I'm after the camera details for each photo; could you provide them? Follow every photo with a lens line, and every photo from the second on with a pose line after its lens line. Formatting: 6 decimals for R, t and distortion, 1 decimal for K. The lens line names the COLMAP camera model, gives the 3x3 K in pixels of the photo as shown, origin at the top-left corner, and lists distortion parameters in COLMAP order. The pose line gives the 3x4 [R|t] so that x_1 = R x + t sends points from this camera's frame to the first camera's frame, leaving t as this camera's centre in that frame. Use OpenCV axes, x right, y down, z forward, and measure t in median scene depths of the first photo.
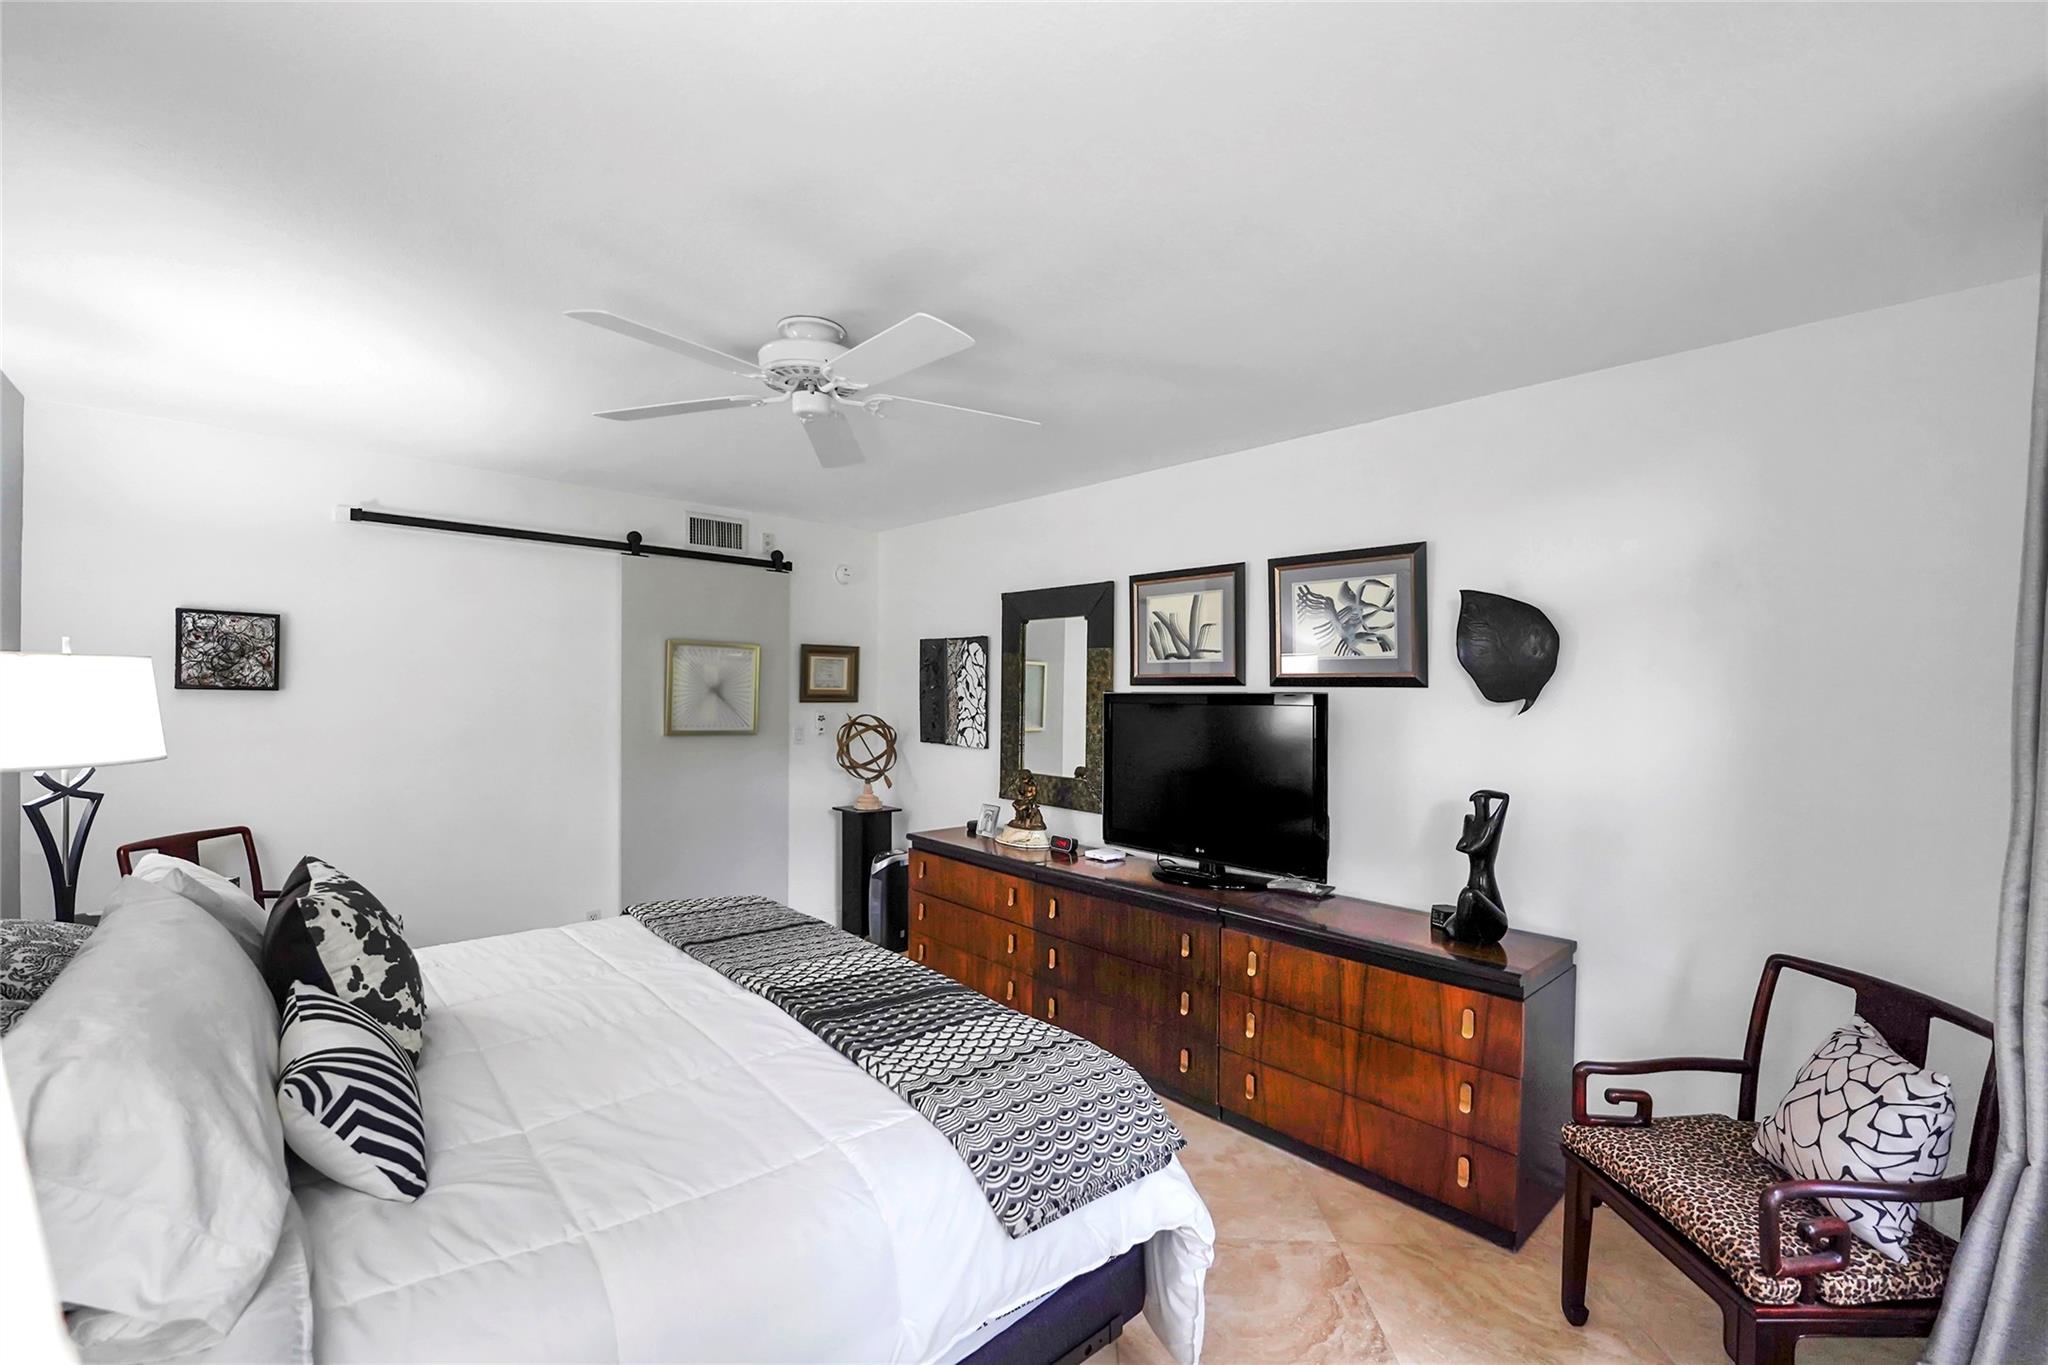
lens RADIAL K [[847.5, 0, 1031.3], [0, 847.5, 679.4], [0, 0, 1]] dist [-0.028605, 0.001703]
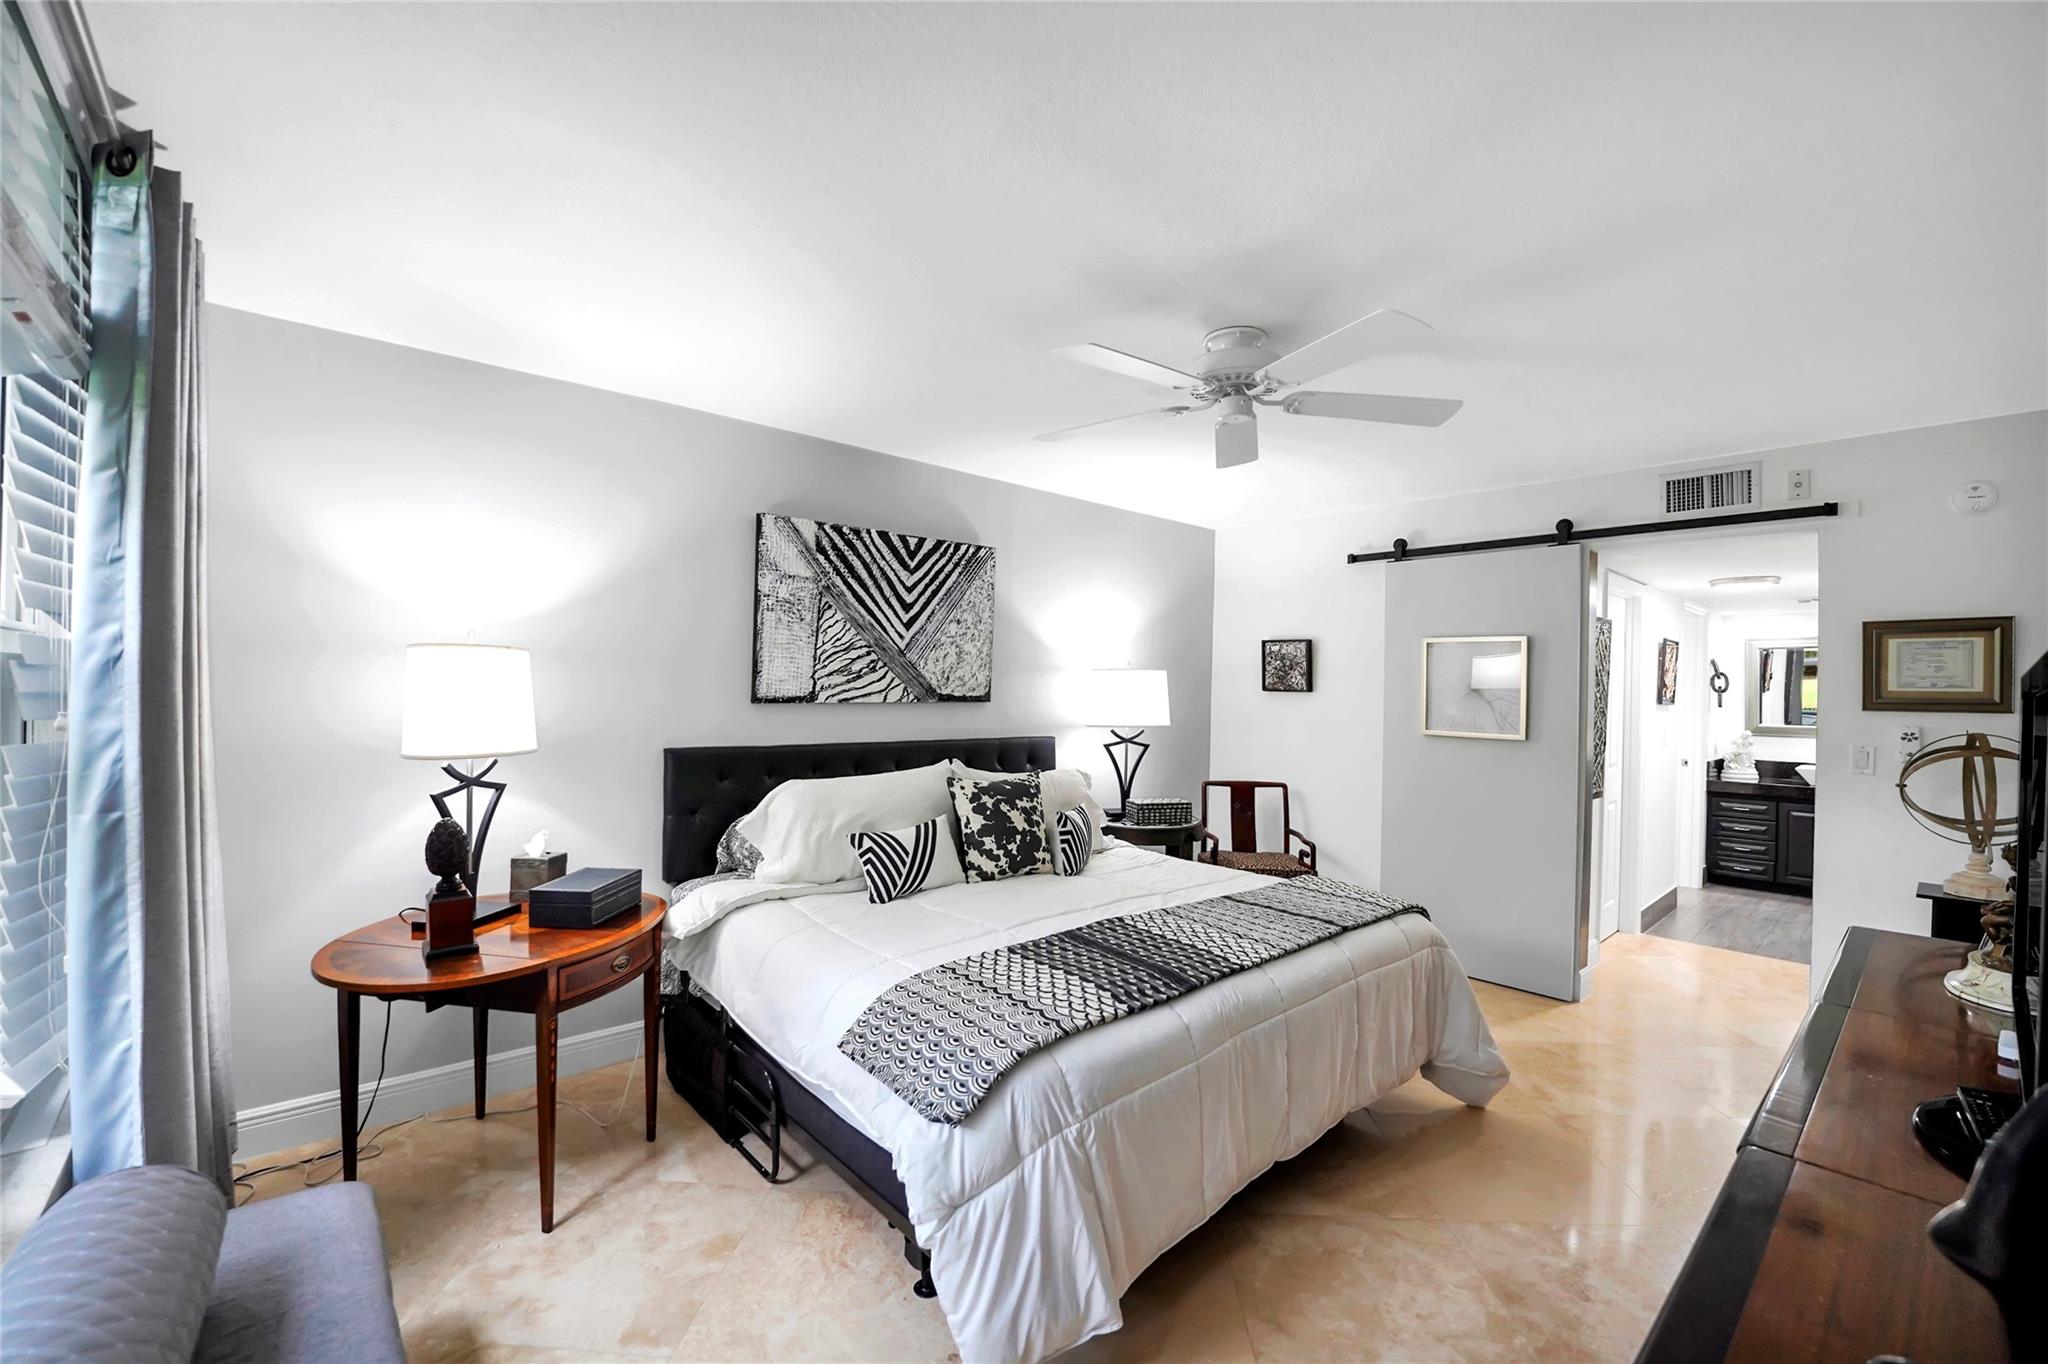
lens RADIAL K [[847.5, 0, 1016.3], [0, 847.5, 681.8], [0, 0, 1]] dist [-0.028605, 0.001703]
pose [[-0.020857, -0.024324, -0.999487, 0.570536], [-0.001628, 0.999704, -0.024295, 0.032210], [0.999781, 0.001121, -0.020890, 0.536008]]
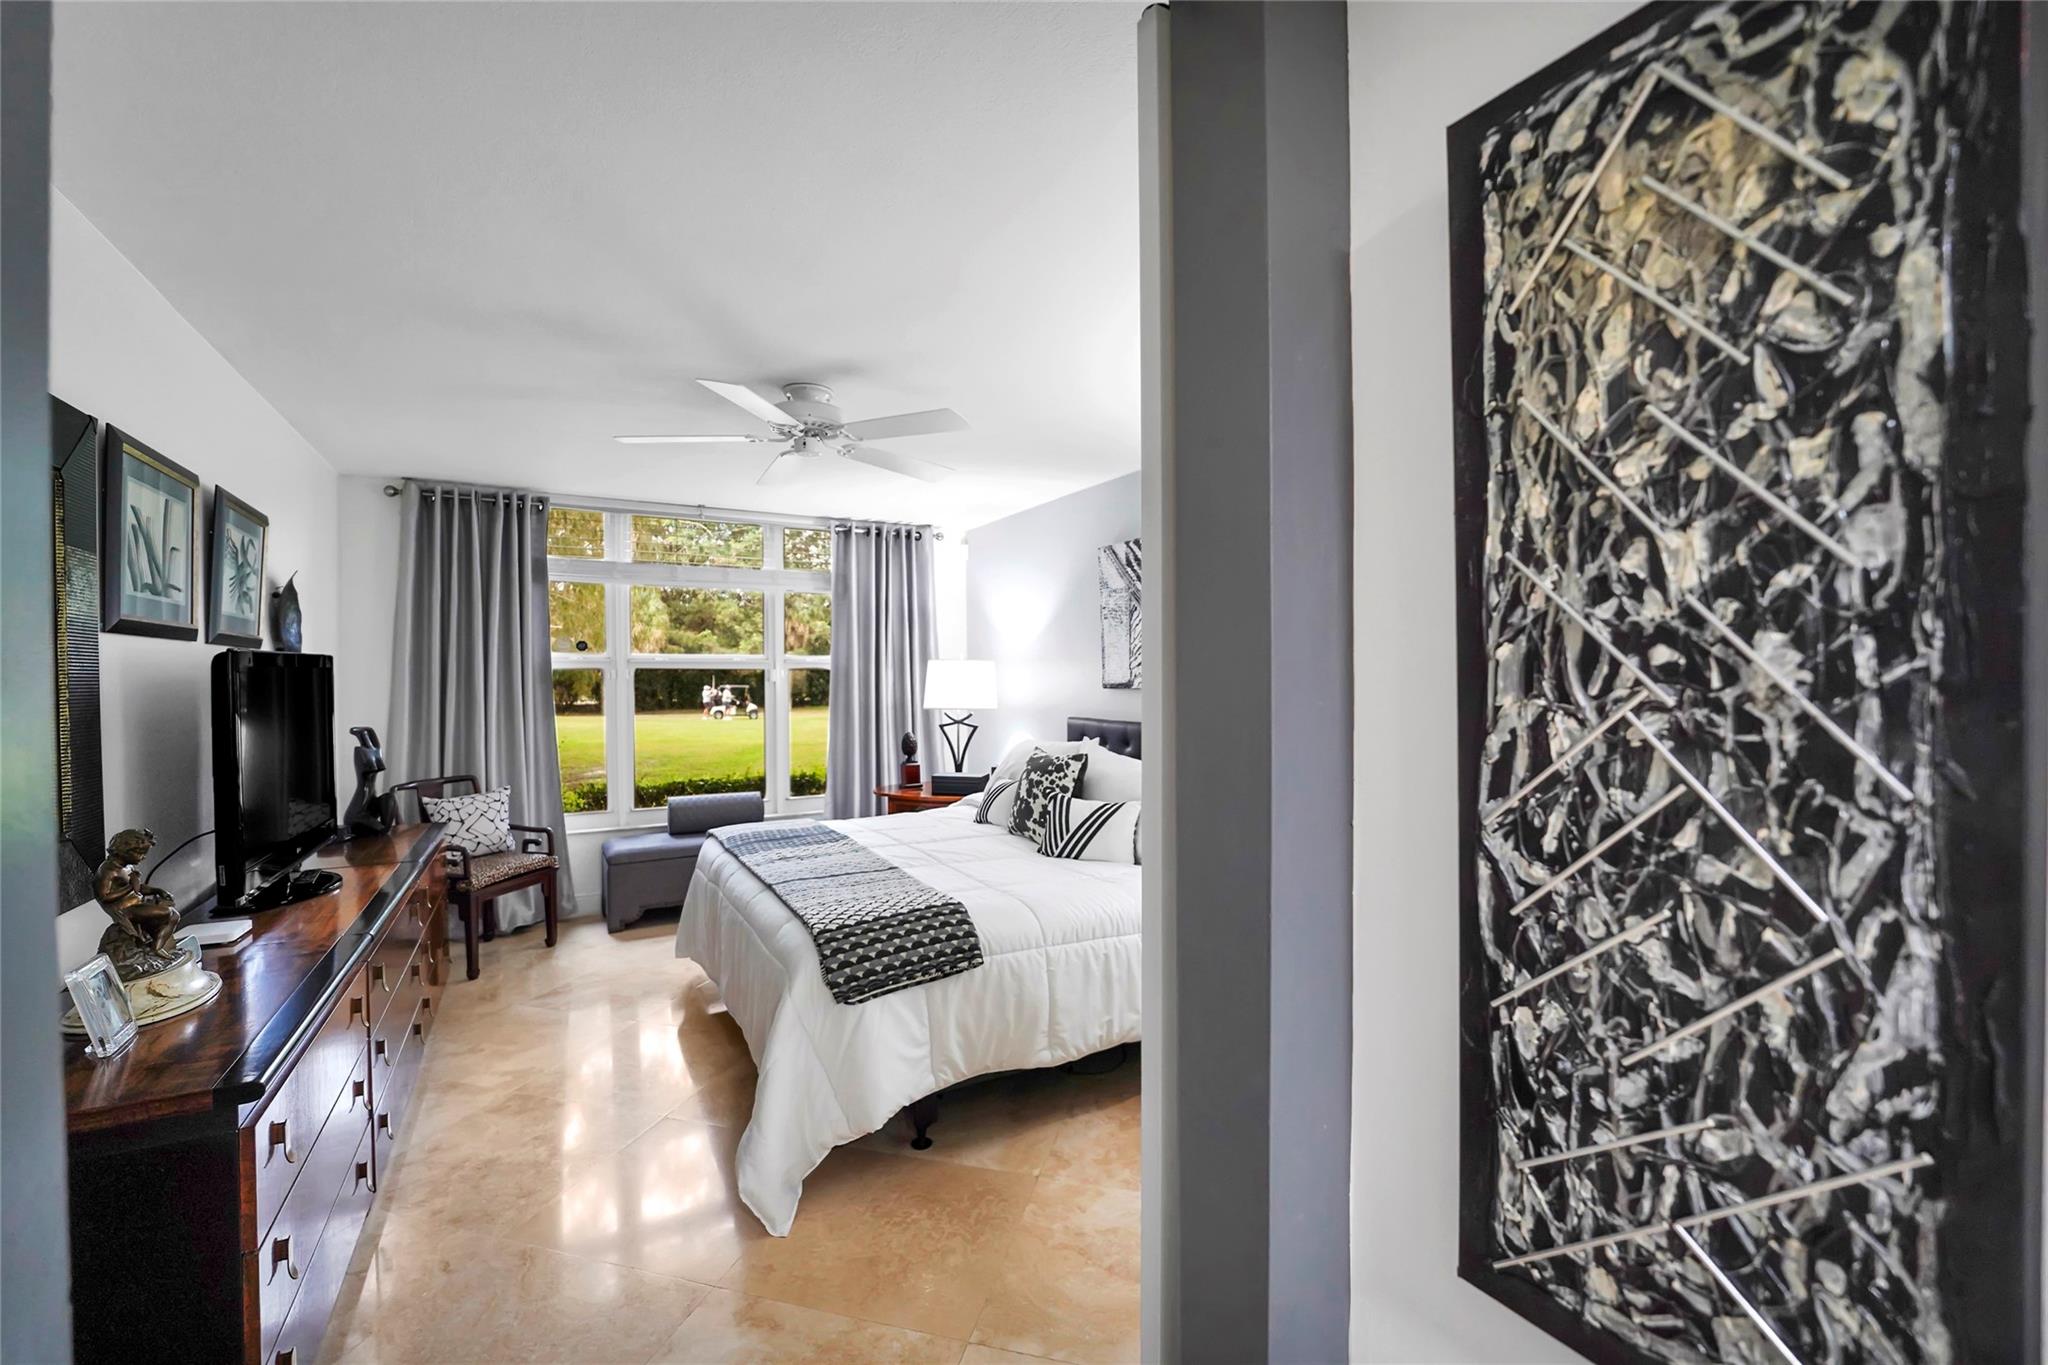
lens RADIAL K [[847.5, 0, 1011.2], [0, 847.5, 665.2], [0, 0, 1]] dist [-0.028605, 0.001703]
pose [[-0.971827, -0.010353, 0.235470, -0.633255], [-0.017287, 0.999475, -0.027399, 0.036997], [-0.235062, -0.030697, -0.971495, 1.589901]]
